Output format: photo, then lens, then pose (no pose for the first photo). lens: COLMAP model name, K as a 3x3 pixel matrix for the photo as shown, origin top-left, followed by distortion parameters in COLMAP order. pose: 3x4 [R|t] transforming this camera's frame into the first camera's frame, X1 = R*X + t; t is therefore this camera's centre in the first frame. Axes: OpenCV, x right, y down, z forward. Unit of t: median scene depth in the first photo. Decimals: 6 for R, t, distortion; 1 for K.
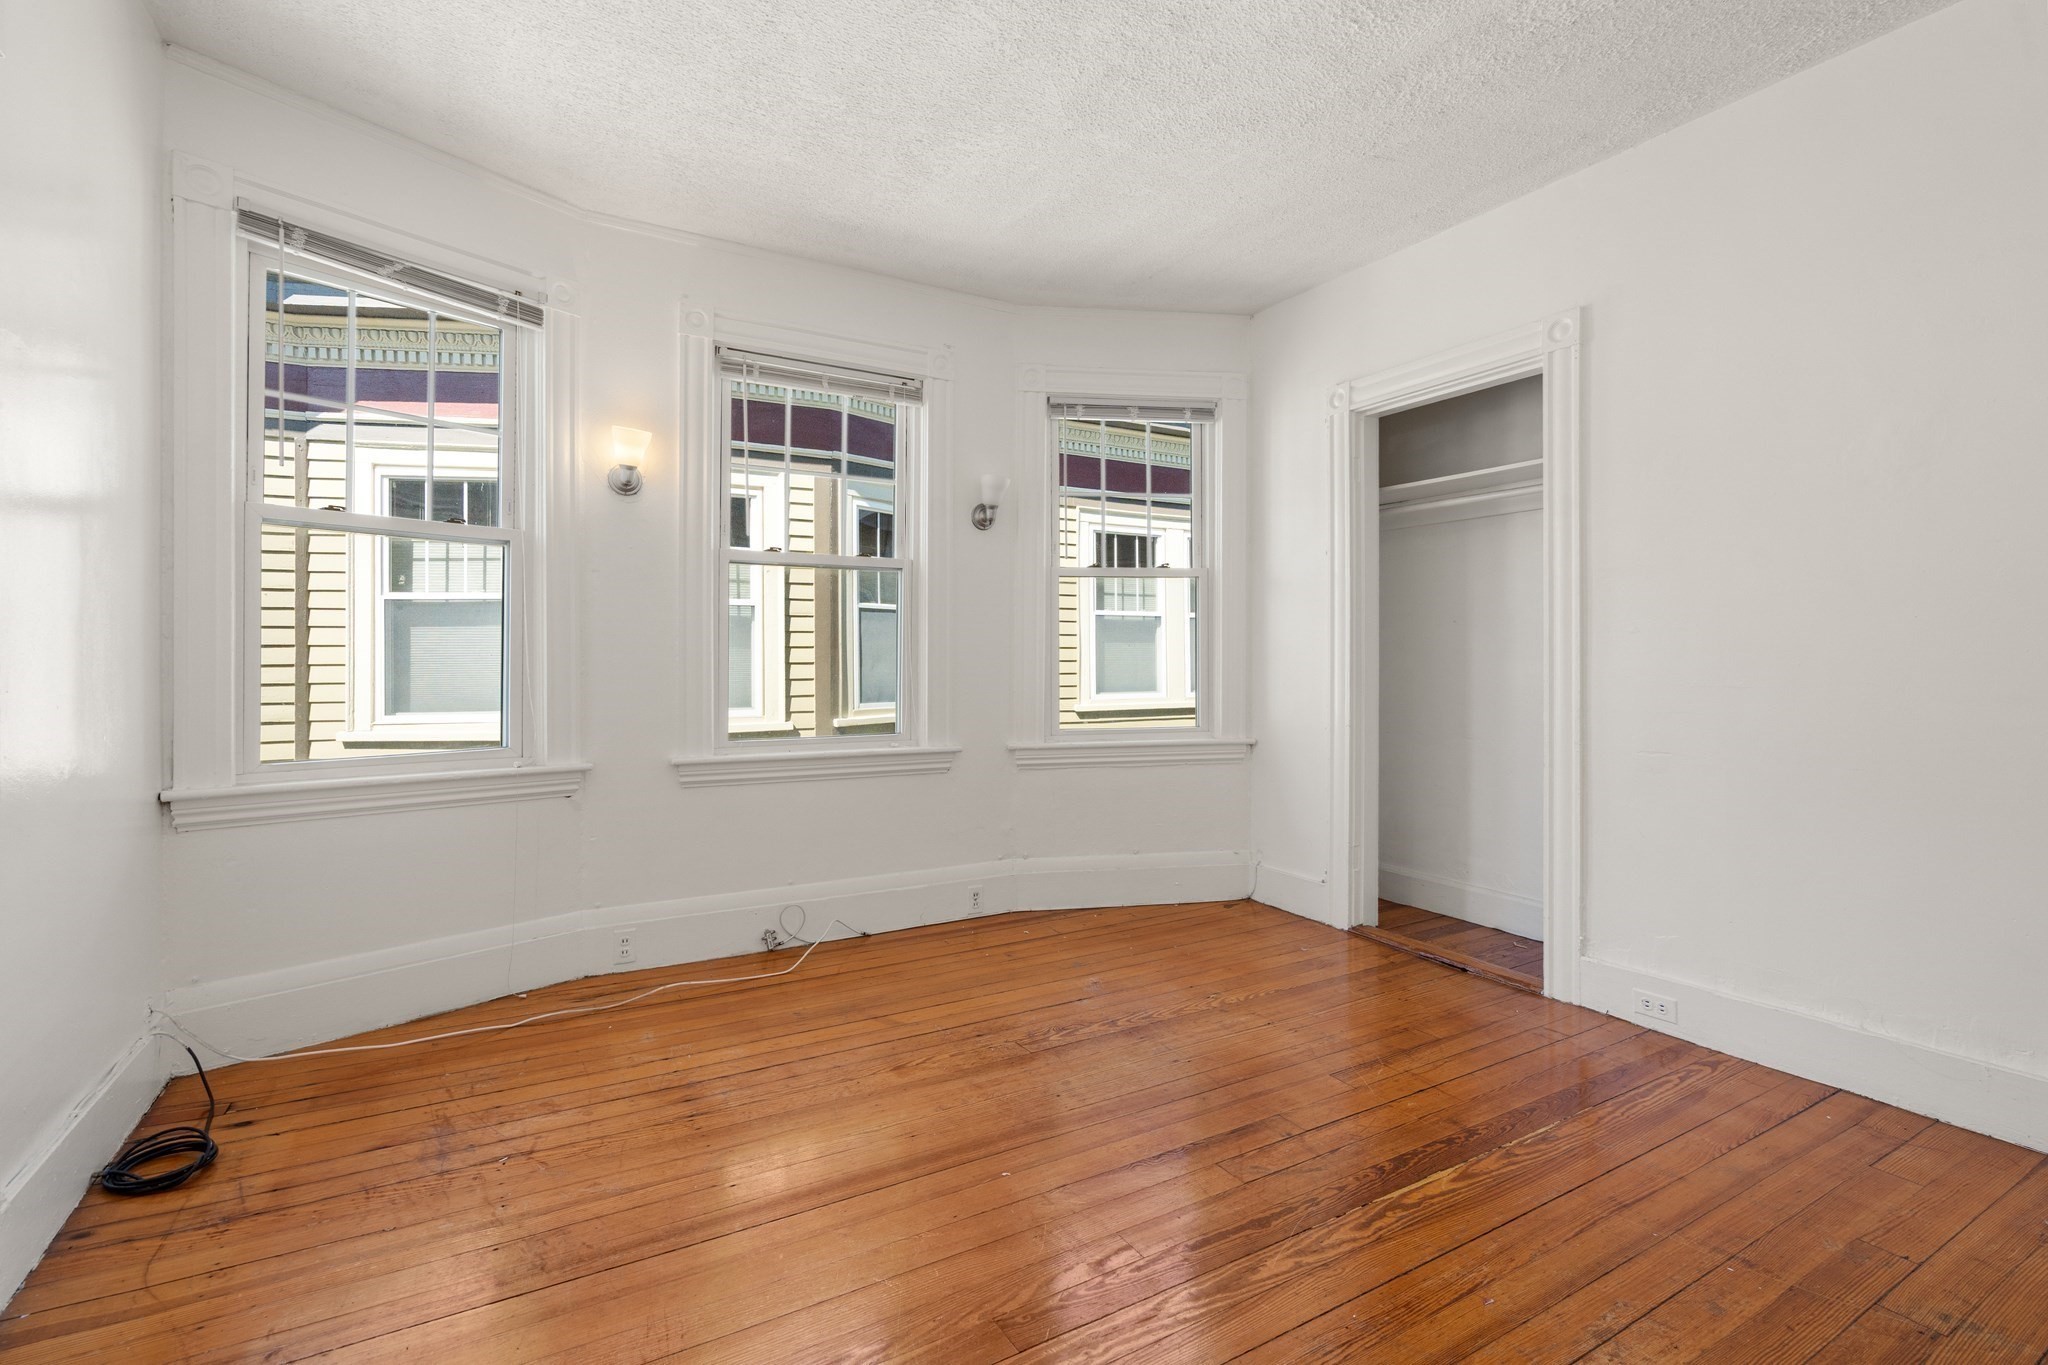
lens RADIAL K [[920.7, 0, 1030.6], [0, 920.7, 646.8], [0, 0, 1]] dist [-0.008434, 0.003513]
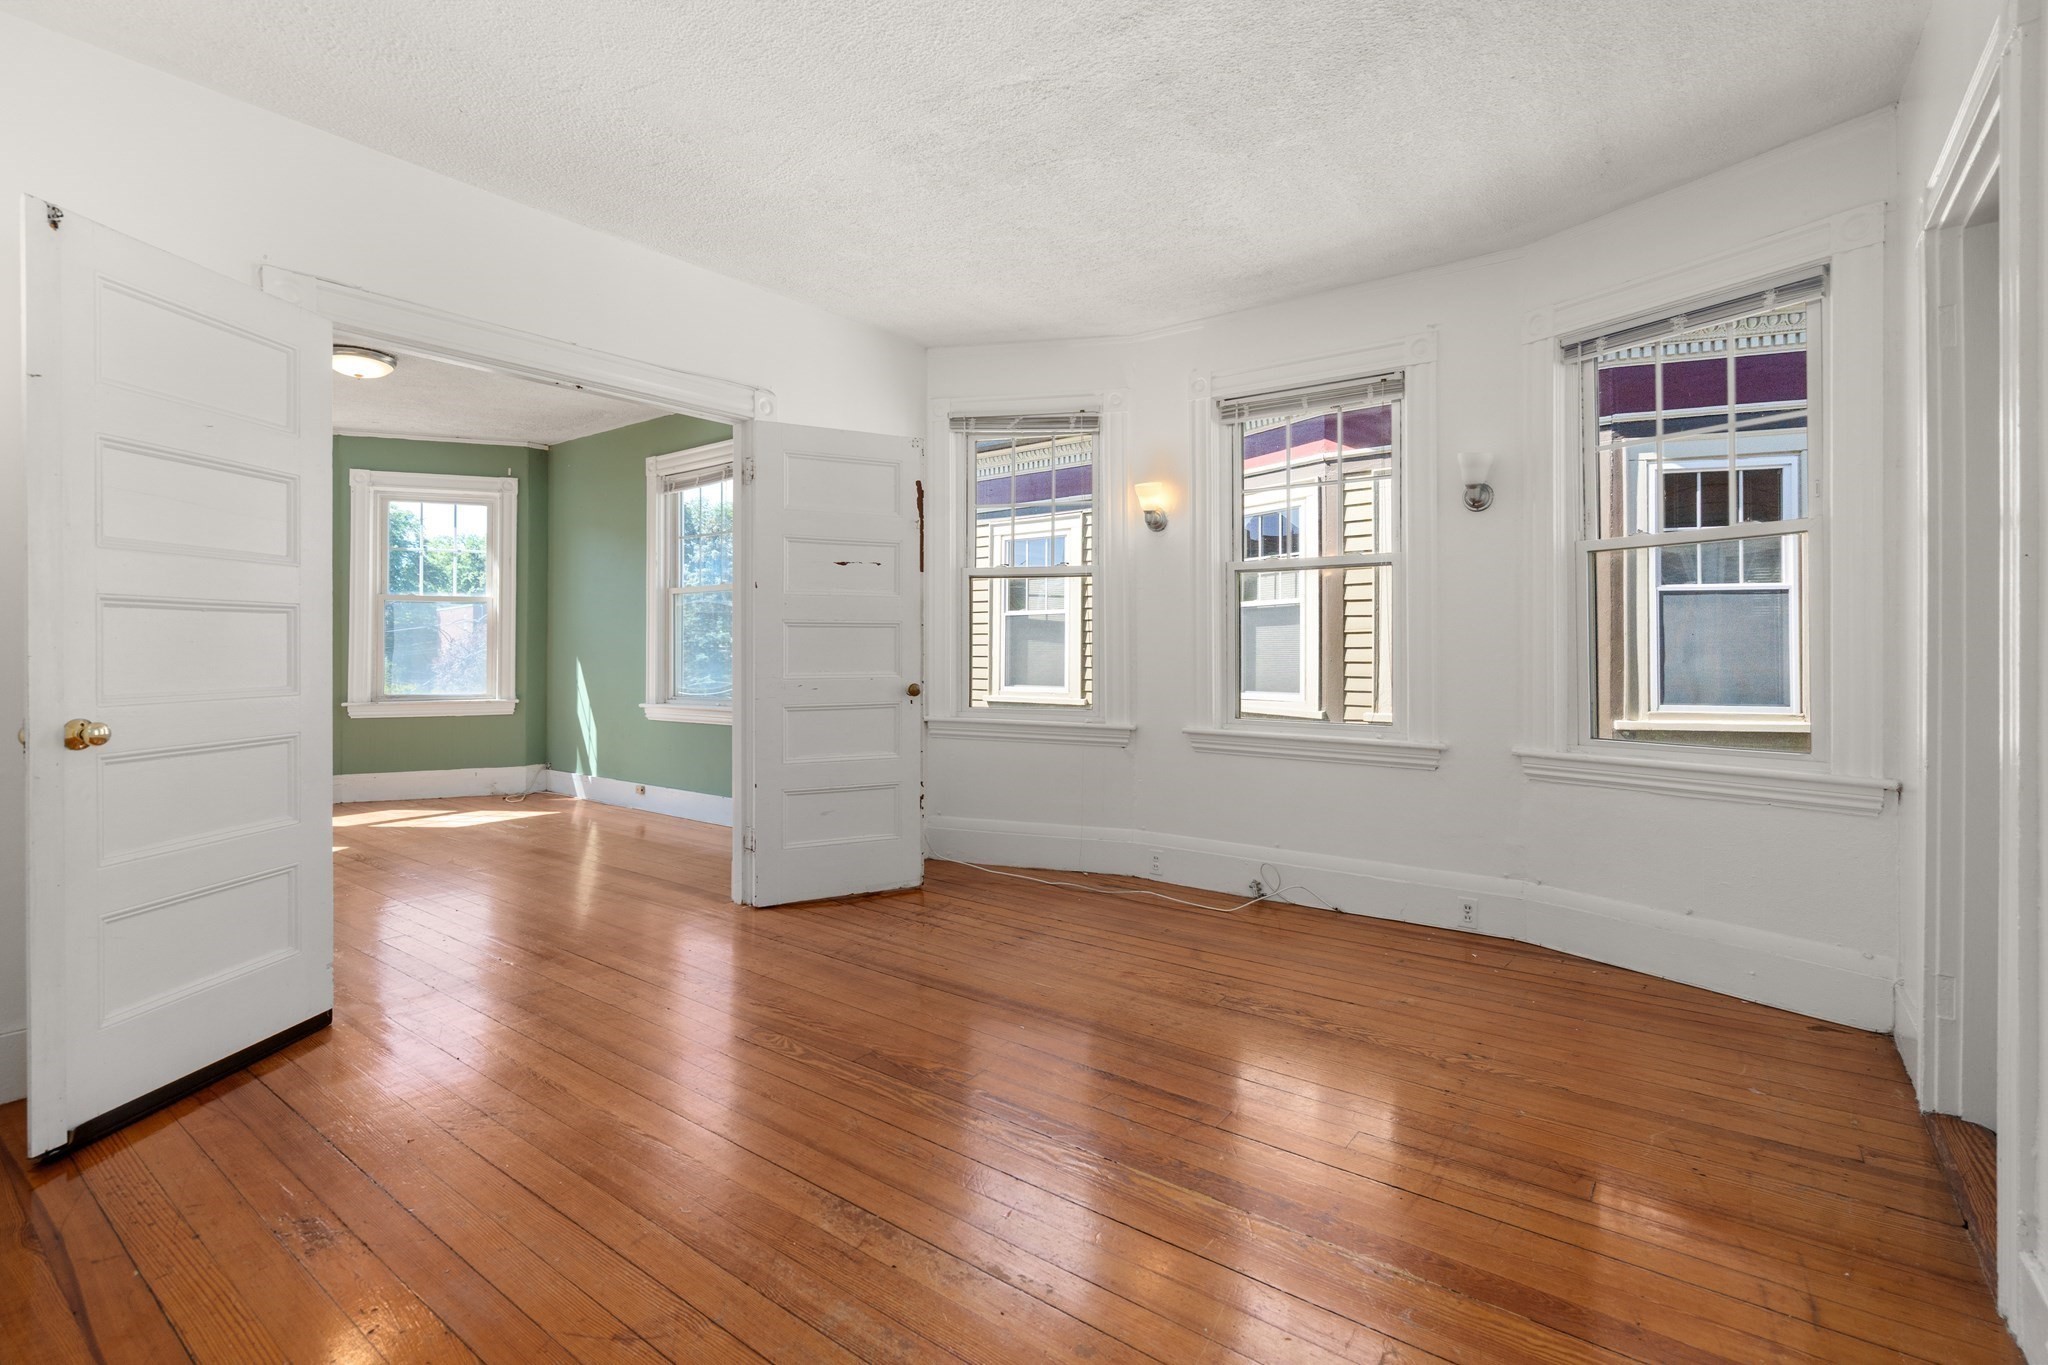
lens RADIAL K [[920.7, 0, 1018.1], [0, 920.7, 640.7], [0, 0, 1]] dist [-0.008434, 0.003513]
pose [[0.403437, -0.009347, -0.914960, 0.720586], [0.011605, 0.999920, -0.005098, 0.000881], [0.914934, -0.008561, 0.403513, 0.257724]]
